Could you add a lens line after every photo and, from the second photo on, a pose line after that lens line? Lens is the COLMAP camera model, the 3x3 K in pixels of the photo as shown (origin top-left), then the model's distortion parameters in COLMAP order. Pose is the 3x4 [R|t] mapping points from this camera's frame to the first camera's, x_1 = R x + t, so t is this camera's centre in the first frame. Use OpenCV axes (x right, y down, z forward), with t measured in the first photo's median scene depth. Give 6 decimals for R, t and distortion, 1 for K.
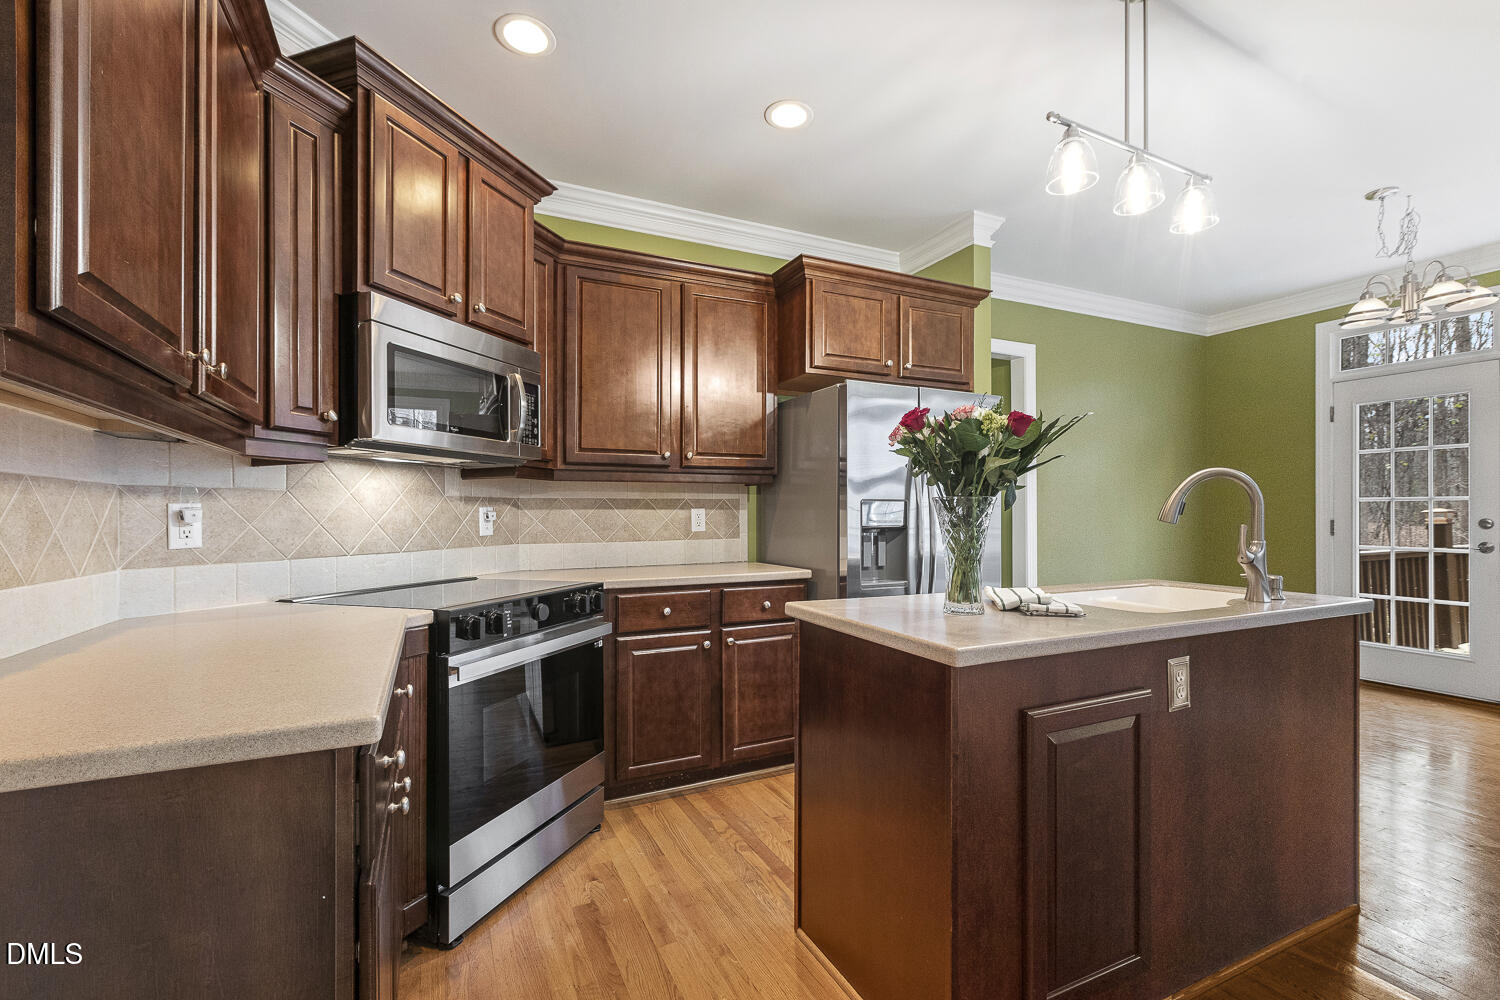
lens RADIAL K [[667.4, 0, 748.0], [0, 667.4, 508.1], [0, 0, 1]] dist [0.001109, -0.001993]
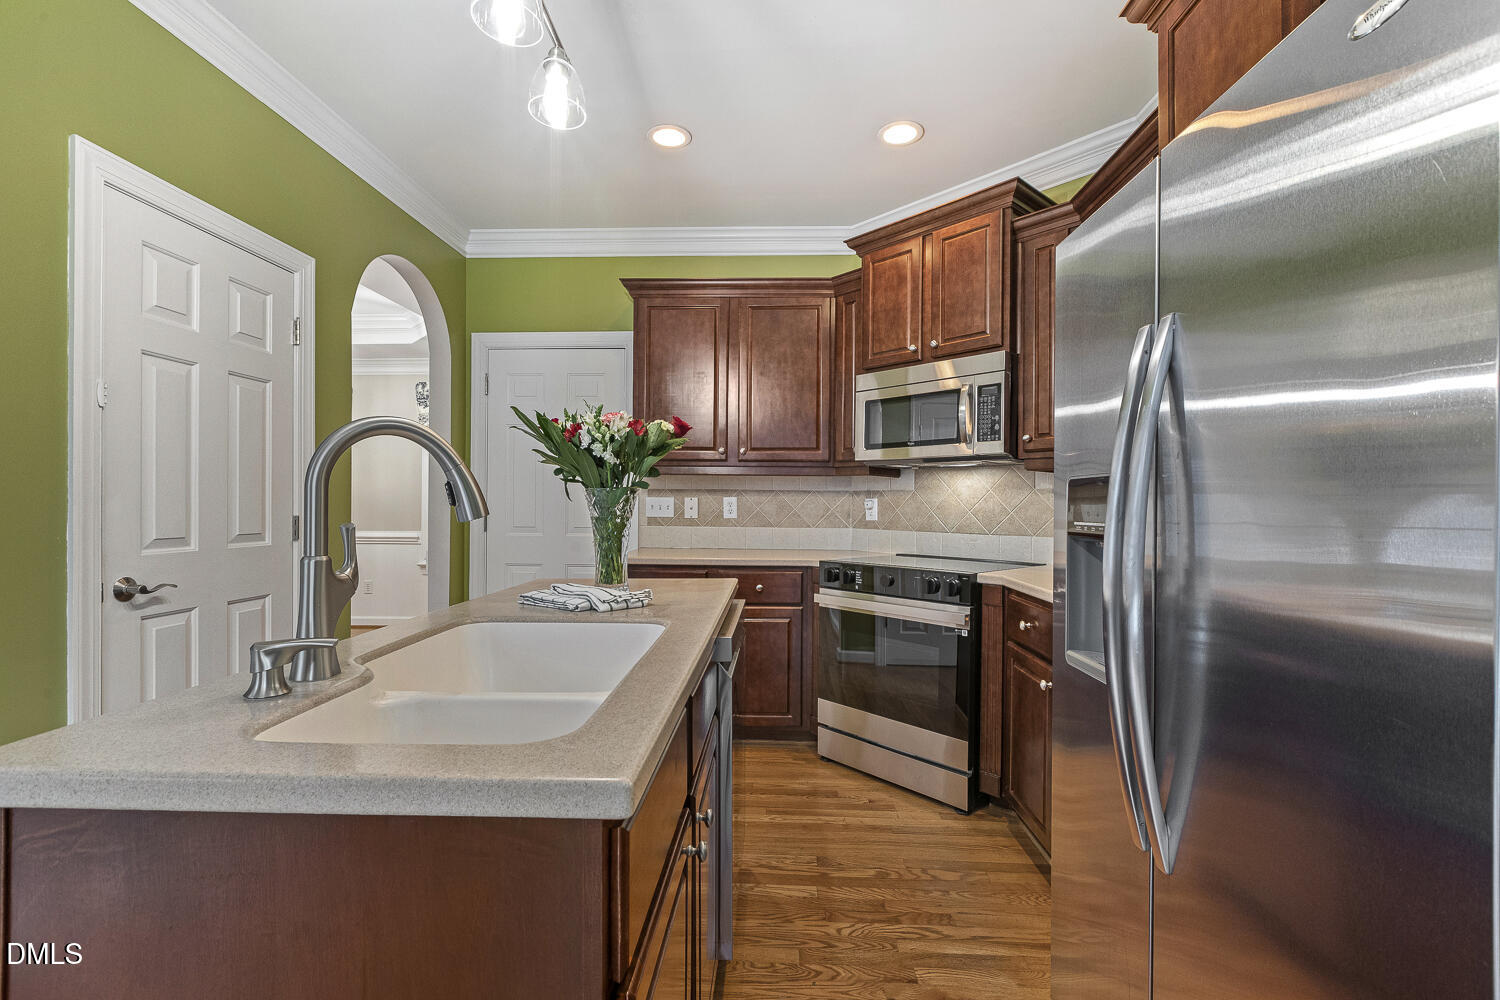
lens RADIAL K [[667.4, 0, 760.0], [0, 667.4, 502.6], [0, 0, 1]] dist [0.001109, -0.001993]
pose [[-0.454135, 0.002540, -0.890929, 0.857208], [0.004391, 0.999990, 0.000612, 0.002322], [0.890922, -0.003634, -0.454142, 1.231032]]
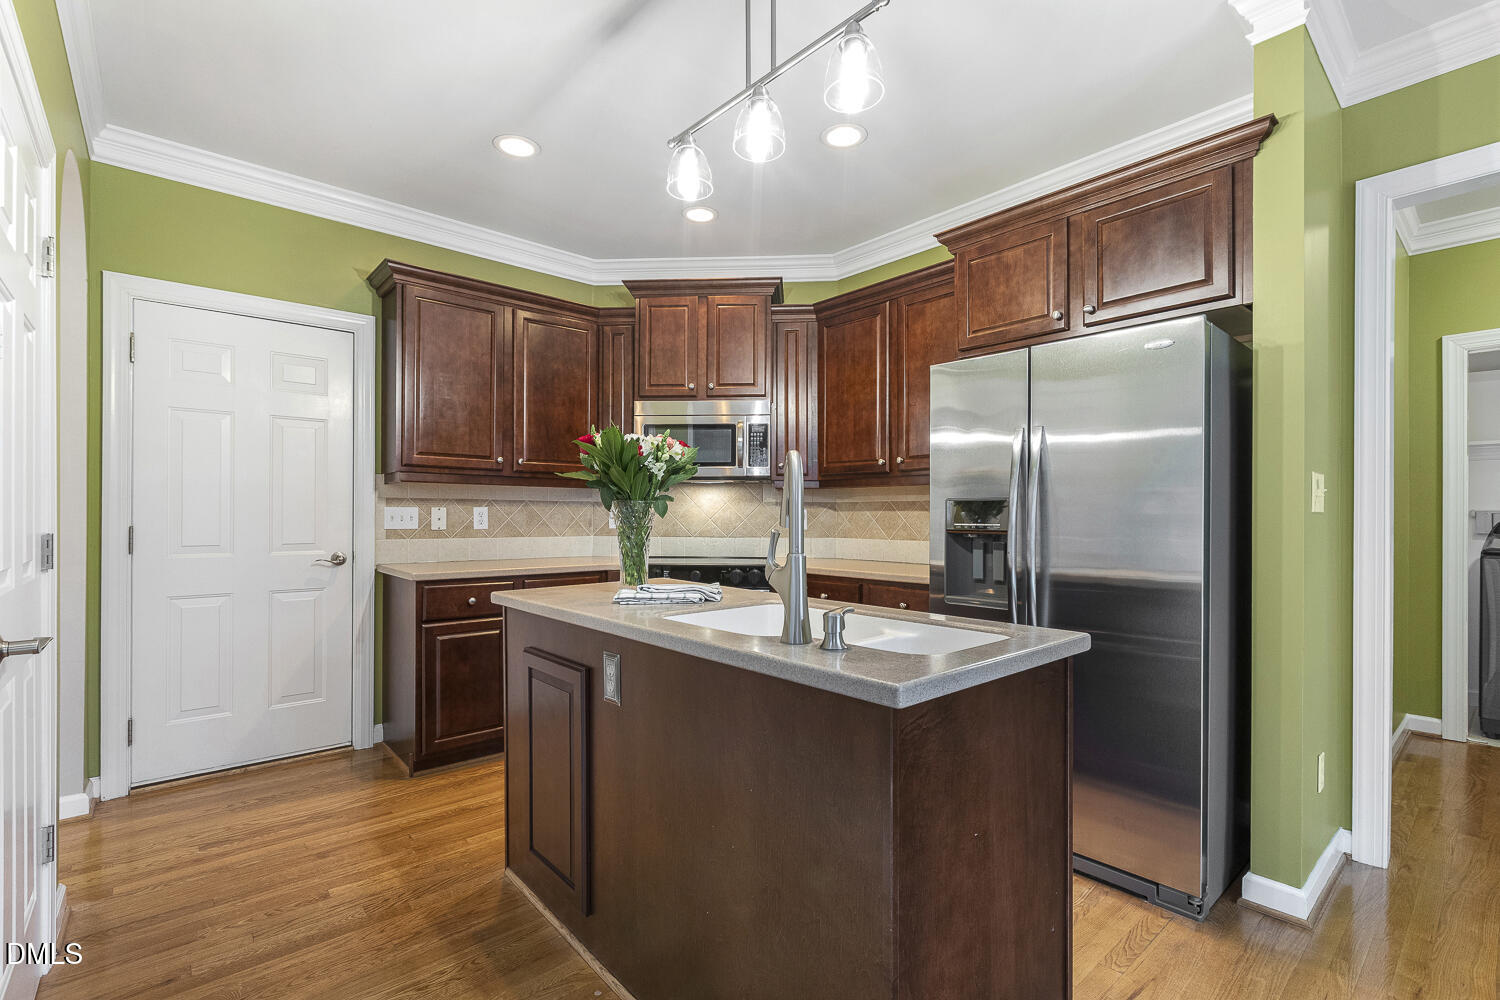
lens RADIAL K [[667.4, 0, 748.2], [0, 667.4, 518.8], [0, 0, 1]] dist [0.001109, -0.001993]
pose [[0.277223, 0.010079, -0.960753, 1.128251], [0.005038, 0.999916, 0.011944, 0.001348], [0.960792, -0.008151, 0.277149, 0.609710]]
